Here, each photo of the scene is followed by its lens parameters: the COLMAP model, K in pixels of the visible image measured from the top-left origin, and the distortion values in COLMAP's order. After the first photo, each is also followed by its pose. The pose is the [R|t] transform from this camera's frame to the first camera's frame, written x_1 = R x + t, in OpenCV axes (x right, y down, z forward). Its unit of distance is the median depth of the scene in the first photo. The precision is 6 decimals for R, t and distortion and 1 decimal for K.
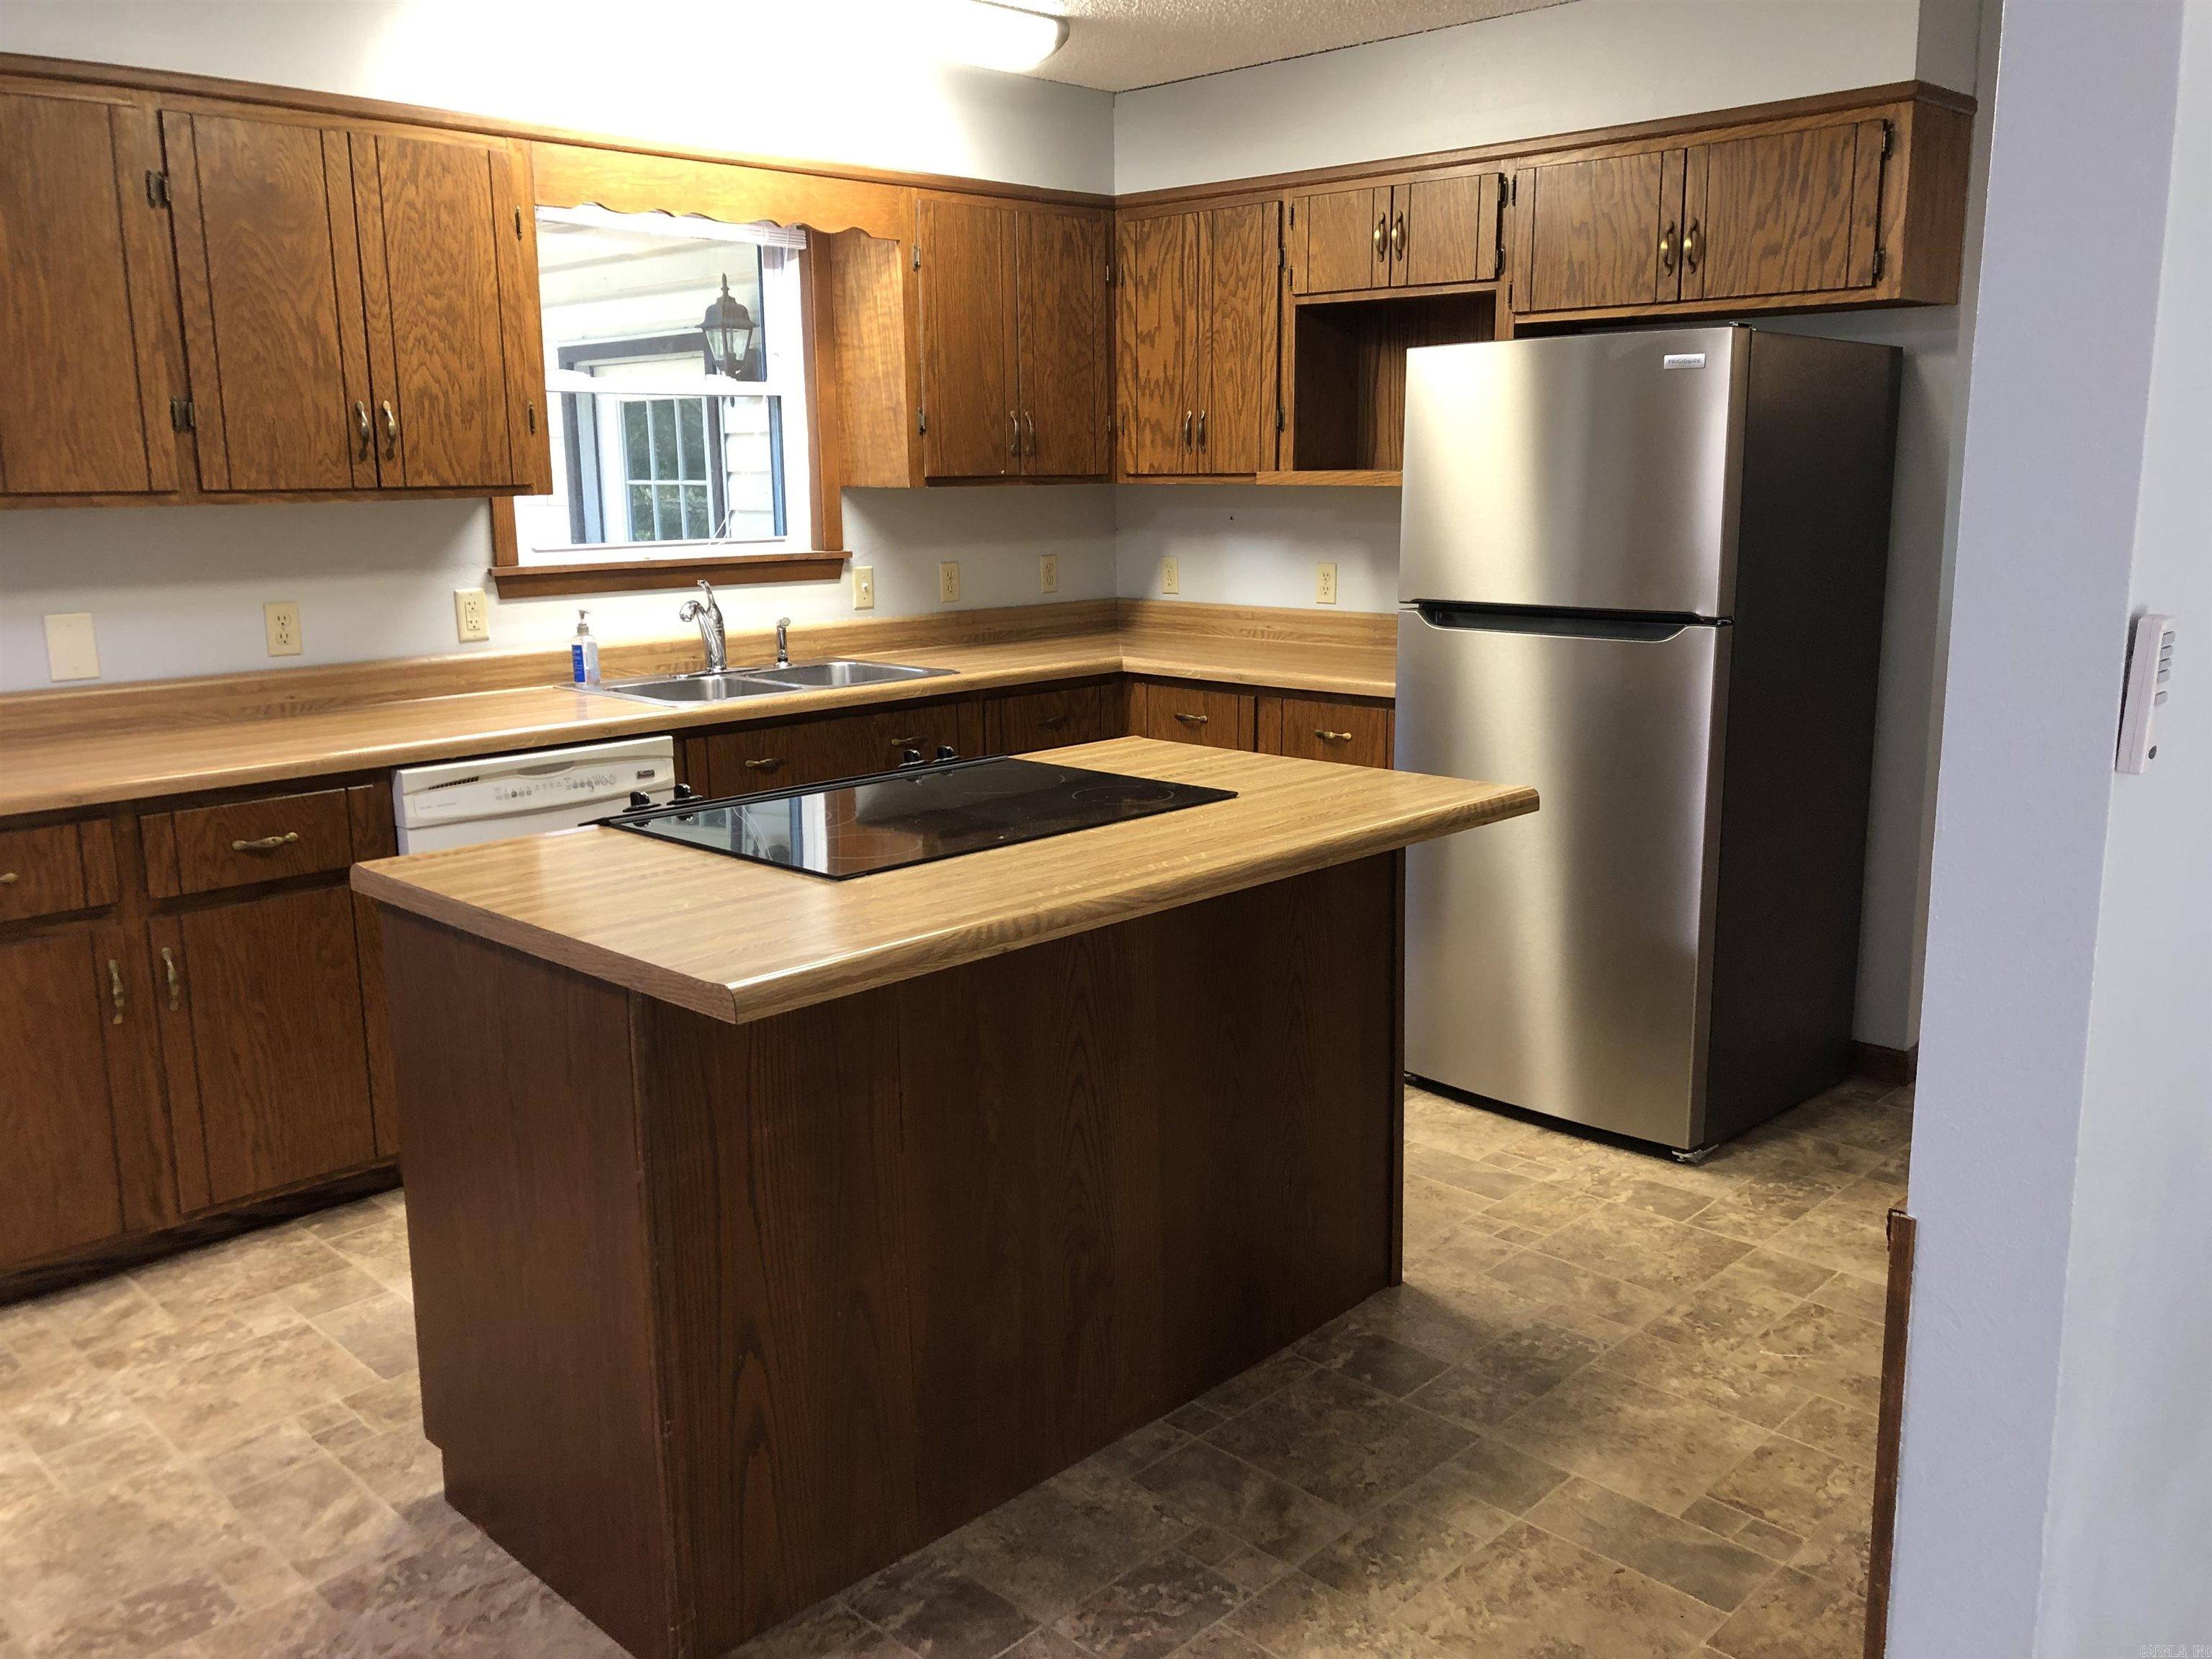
lens RADIAL K [[1817.9, 0, 1099.8], [0, 1817.9, 796.9], [0, 0, 1]] dist [0.046196, -0.056199]
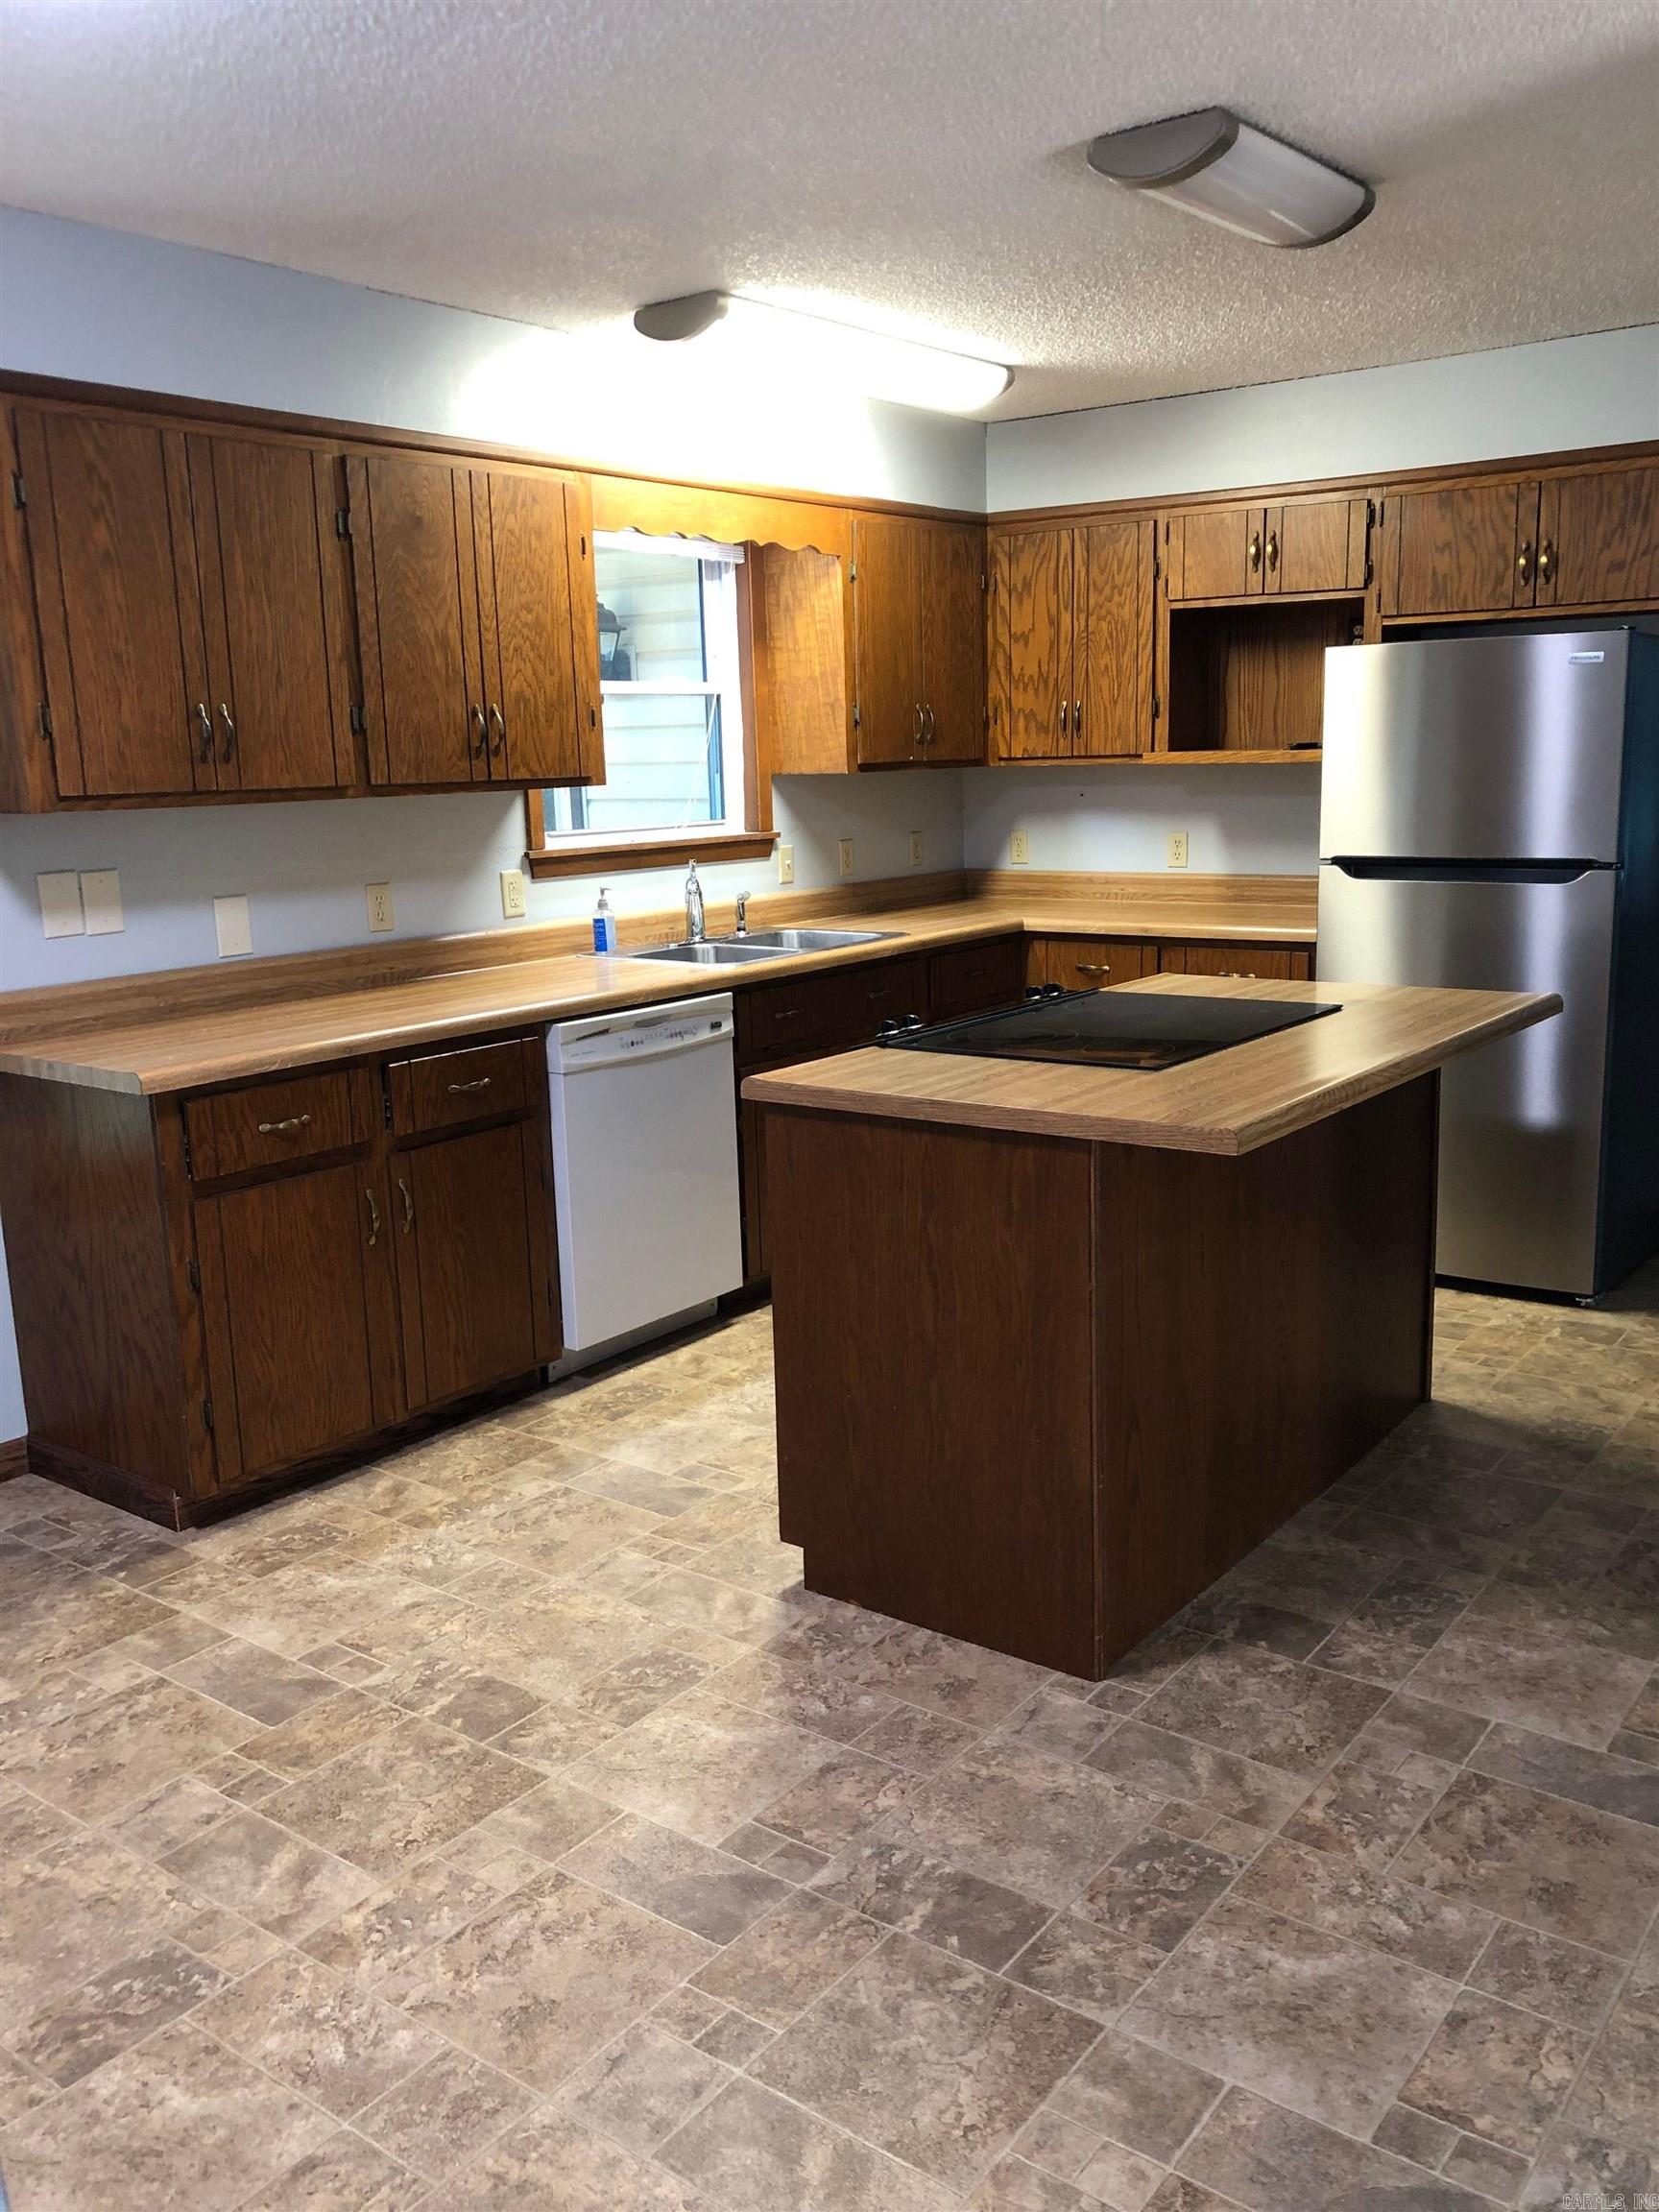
lens RADIAL K [[1817.9, 0, 820.5], [0, 1817.9, 1132.6], [0, 0, 1]] dist [0.046196, -0.056199]
pose [[0.990916, -0.041927, 0.127776, -0.349122], [0.038237, 0.998782, 0.031195, 0.022814], [-0.128928, -0.026026, 0.991312, -0.165987]]
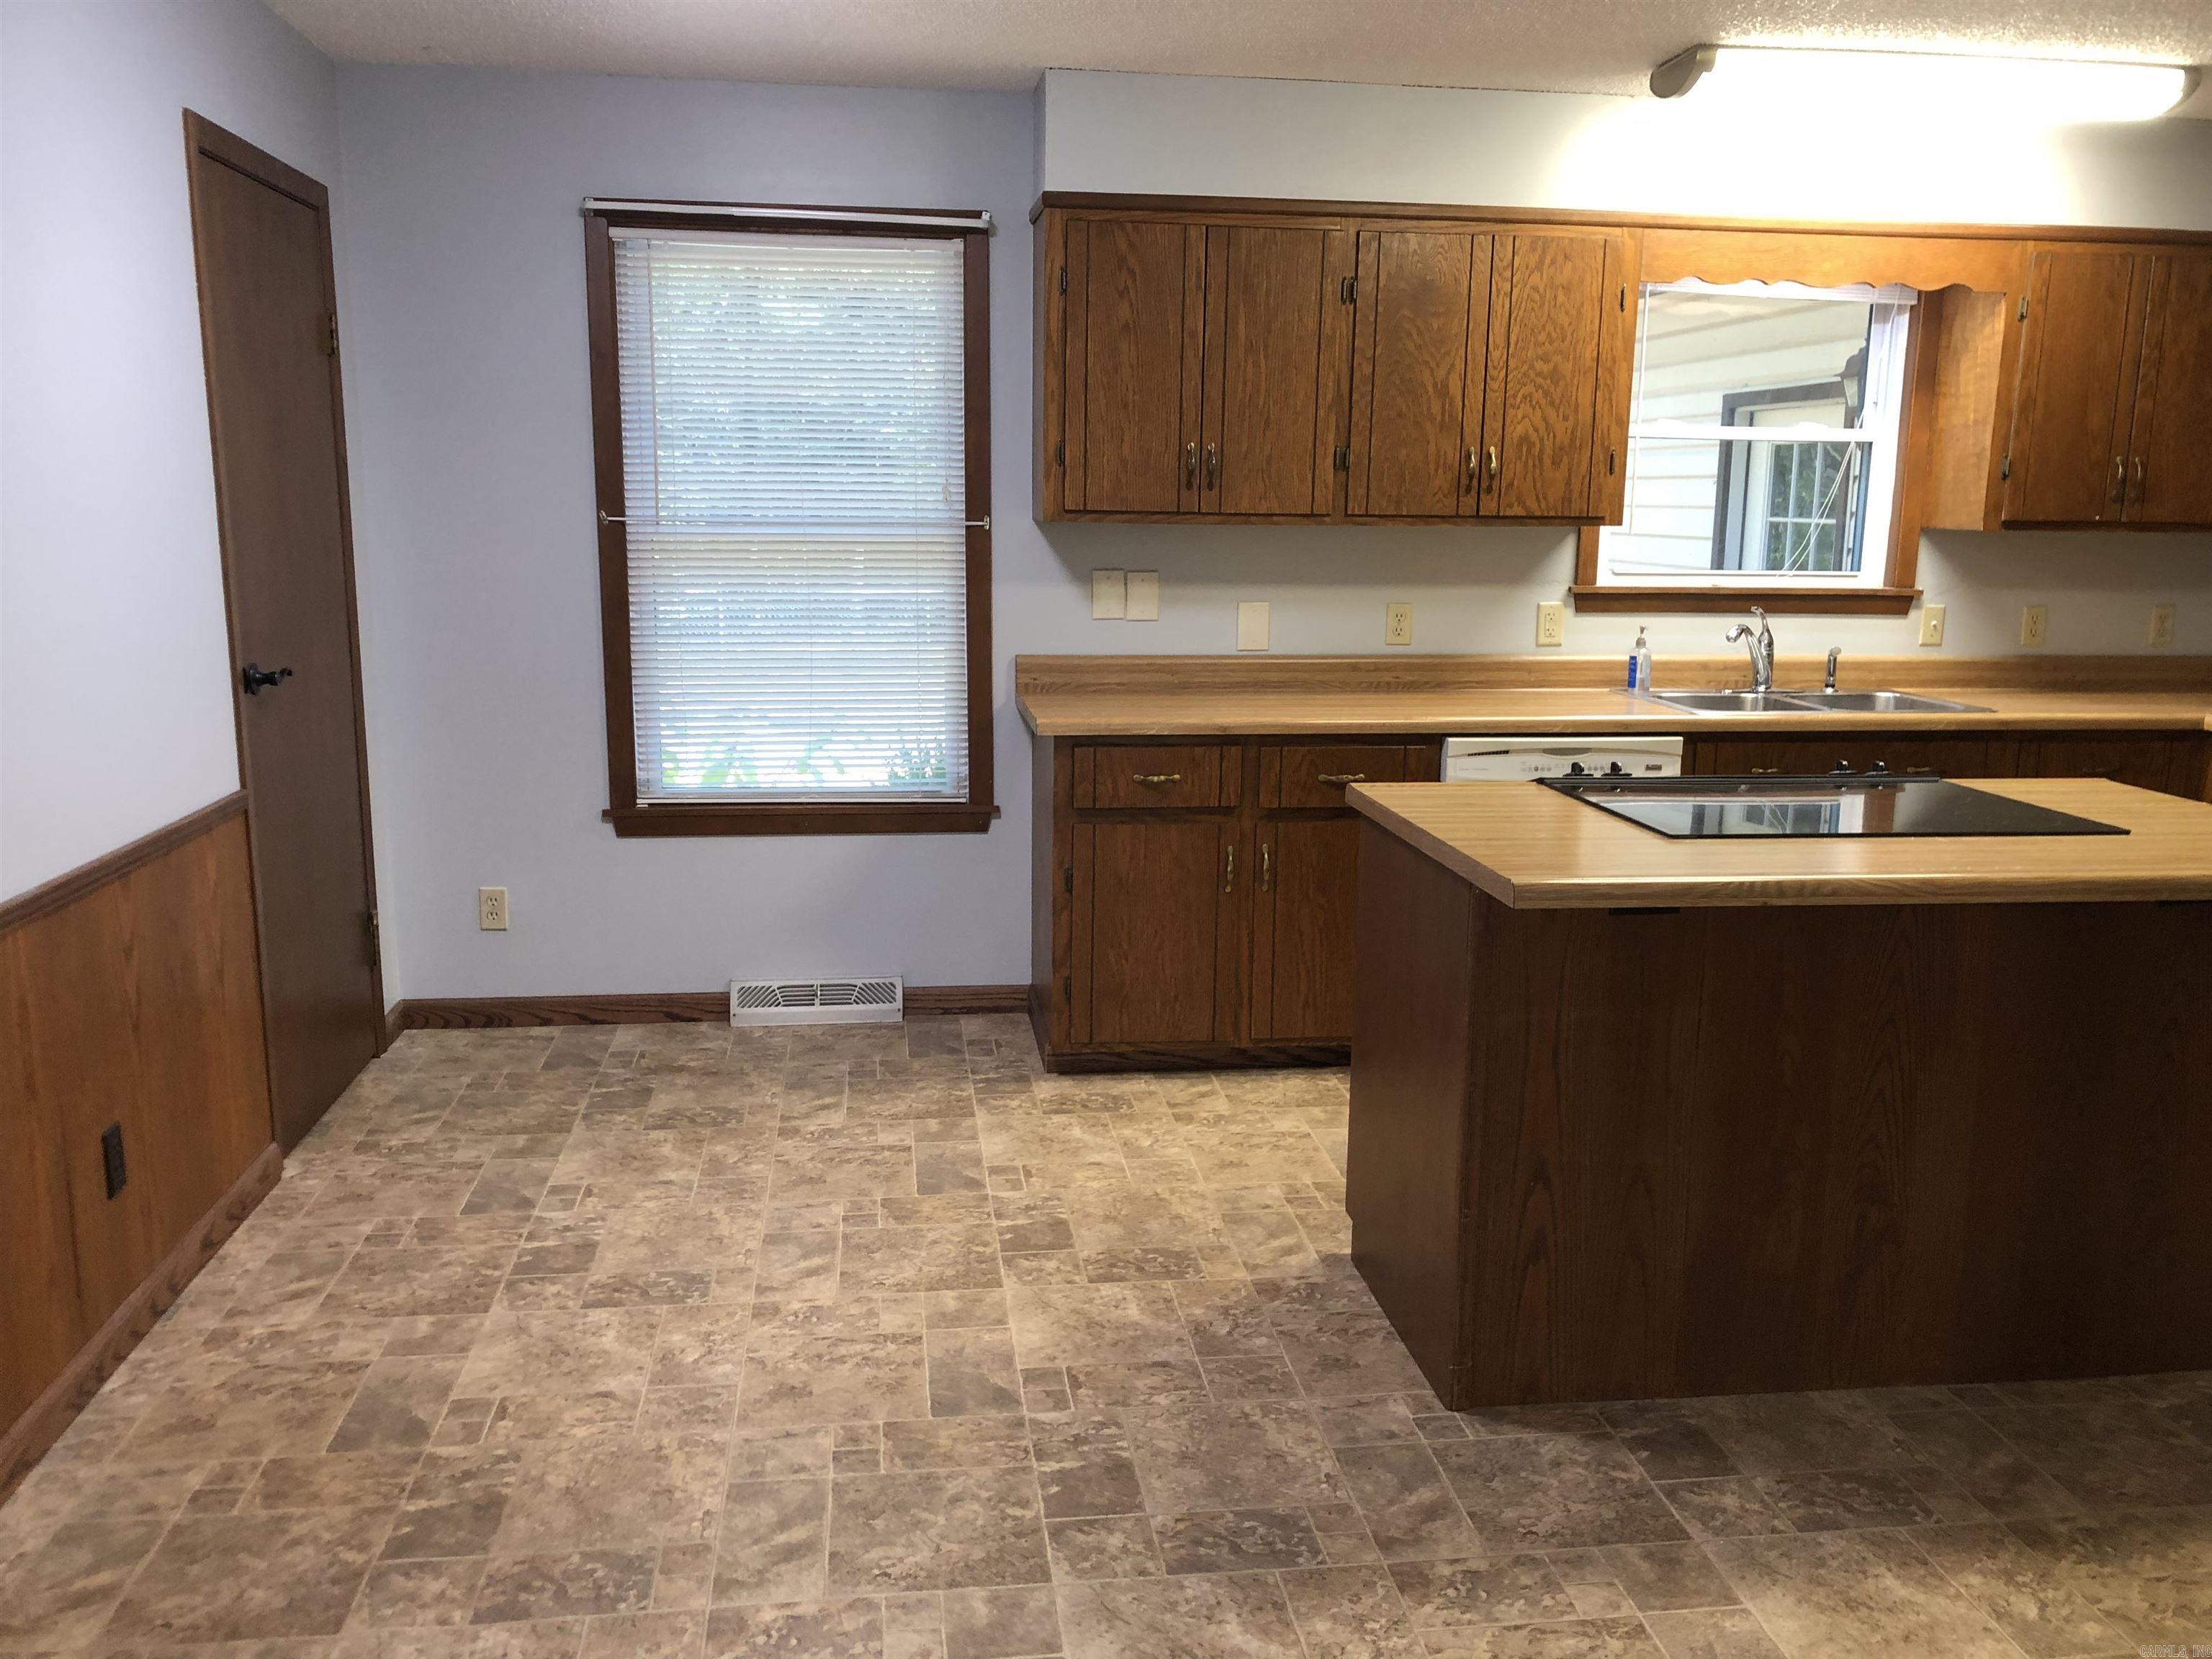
lens RADIAL K [[1817.9, 0, 1103.6], [0, 1817.9, 811.4], [0, 0, 1]] dist [0.046196, -0.056199]
pose [[0.785579, 0.130213, -0.604905, 0.191604], [-0.137541, 0.989896, 0.034465, 0.024519], [0.603281, 0.056125, 0.795552, -0.142407]]
